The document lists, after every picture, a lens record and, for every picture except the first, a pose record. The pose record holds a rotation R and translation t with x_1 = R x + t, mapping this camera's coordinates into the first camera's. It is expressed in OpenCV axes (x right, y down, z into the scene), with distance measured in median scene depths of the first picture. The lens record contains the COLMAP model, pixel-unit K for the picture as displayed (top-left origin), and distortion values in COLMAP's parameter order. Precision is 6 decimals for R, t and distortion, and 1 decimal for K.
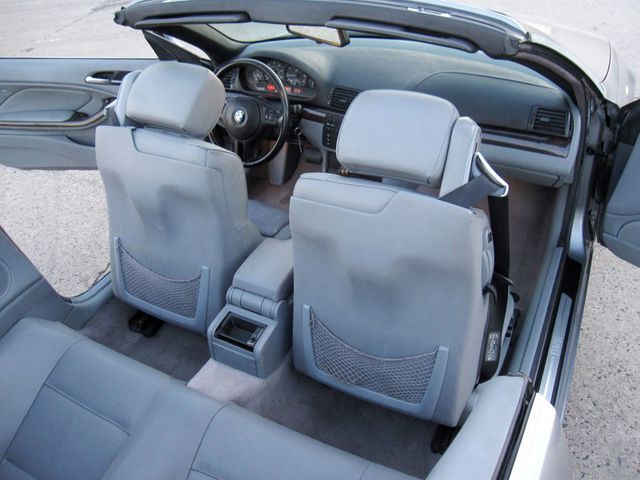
lens RADIAL K [[535.0, 0, 320.0], [0, 535.0, 240.0], [0, 0, 1]] dist [-0.064783, 0.023421]
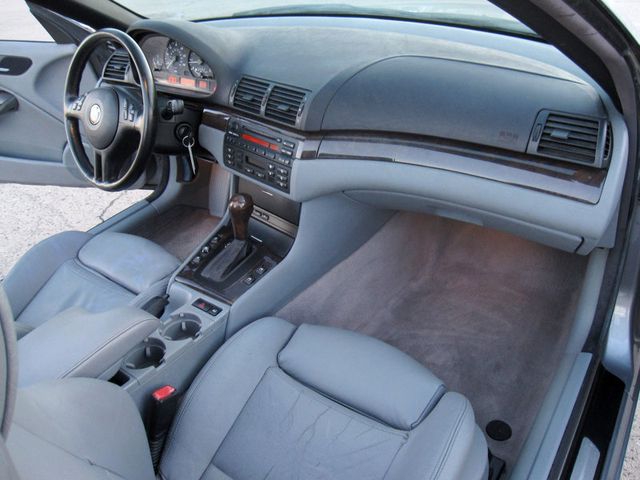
lens RADIAL K [[527.8, 0, 328.8], [0, 527.8, 237.4], [0, 0, 1]] dist [-0.049742, 0.009022]
pose [[0.992734, 0.067683, -0.099493, 0.221451], [-0.073152, 0.995944, -0.052384, -0.066610], [0.095544, 0.059281, 0.993658, 0.393317]]
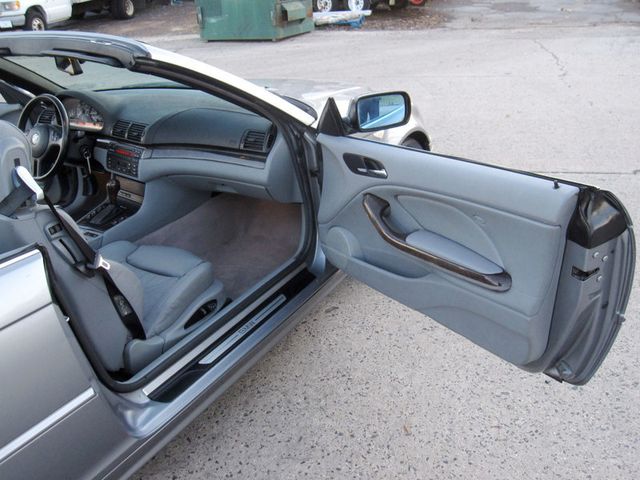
lens RADIAL K [[620.6, 0, 320.0], [0, 620.6, 240.0], [0, 0, 1]] dist [-0.063405, 0.010336]
pose [[0.997895, 0.048776, -0.042743, 0.584079], [-0.056809, 0.975336, -0.213288, 0.261326], [0.031285, 0.215267, 0.976054, -0.304521]]
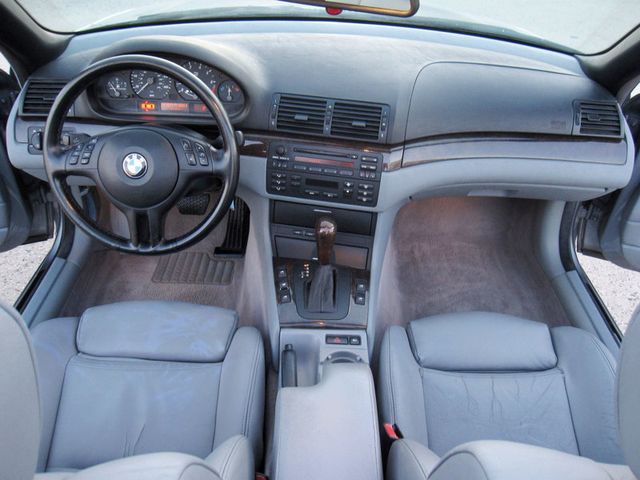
lens RADIAL K [[535.0, 0, 320.0], [0, 535.0, 240.0], [0, 0, 1]] dist [-0.064783, 0.023421]
pose [[0.874813, -0.195556, 0.443237, -0.241995], [0.196845, 0.979464, 0.043627, -0.149048], [-0.442666, 0.049083, 0.895342, 0.459232]]
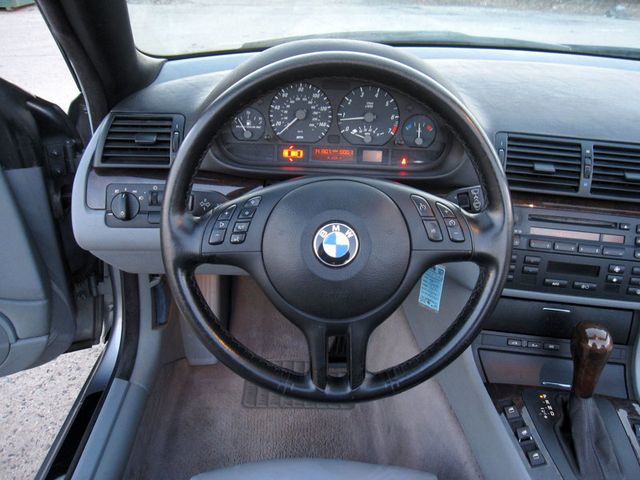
lens RADIAL K [[534.1, 0, 322.0], [0, 534.1, 233.0], [0, 0, 1]] dist [-0.079842, 0.004441]
pose [[0.861497, -0.136202, 0.489155, -0.304661], [0.211717, 0.971969, -0.102236, -0.213789], [-0.461519, 0.191638, 0.866184, 0.763599]]
